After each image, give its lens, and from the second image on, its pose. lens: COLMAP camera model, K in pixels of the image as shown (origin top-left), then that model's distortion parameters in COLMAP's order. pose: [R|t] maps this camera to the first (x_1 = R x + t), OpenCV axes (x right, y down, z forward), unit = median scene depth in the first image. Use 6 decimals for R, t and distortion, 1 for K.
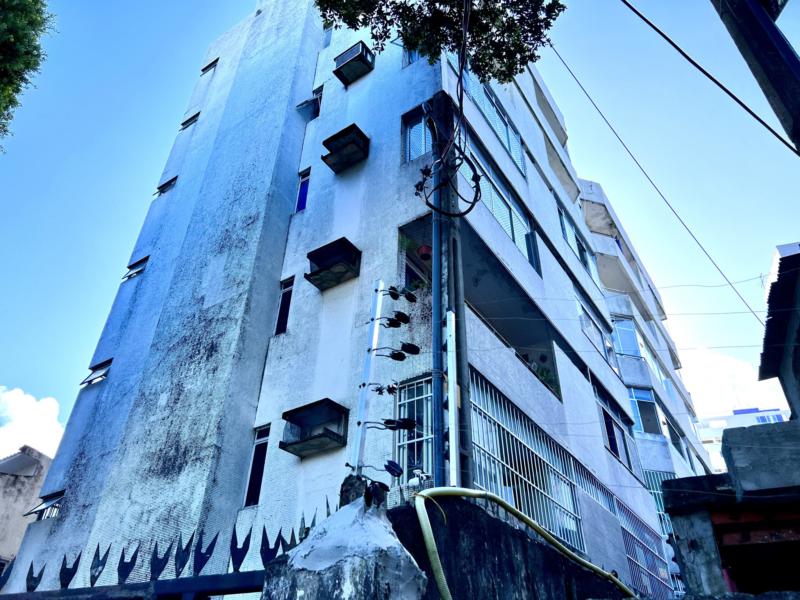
lens RADIAL K [[588.3, 0, 398.6], [0, 588.3, 303.9], [0, 0, 1]] dist [0.062848, -0.071679]
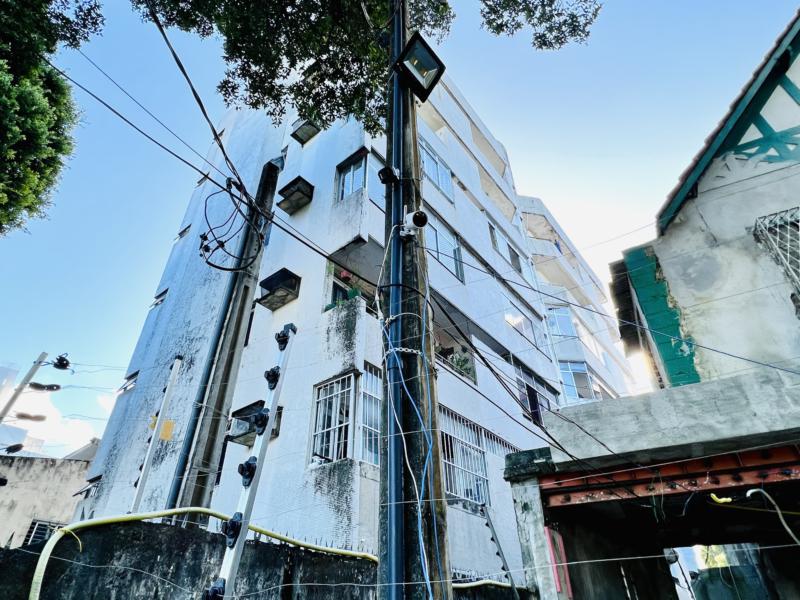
lens RADIAL K [[465.4, 0, 392.6], [0, 465.4, 301.5], [0, 0, 1]] dist [0.002457, 0.000415]
pose [[0.995899, -0.072842, -0.053667, 0.161776], [0.072848, 0.997341, -0.001844, -0.019664], [0.053659, -0.002073, 0.998557, 0.013796]]
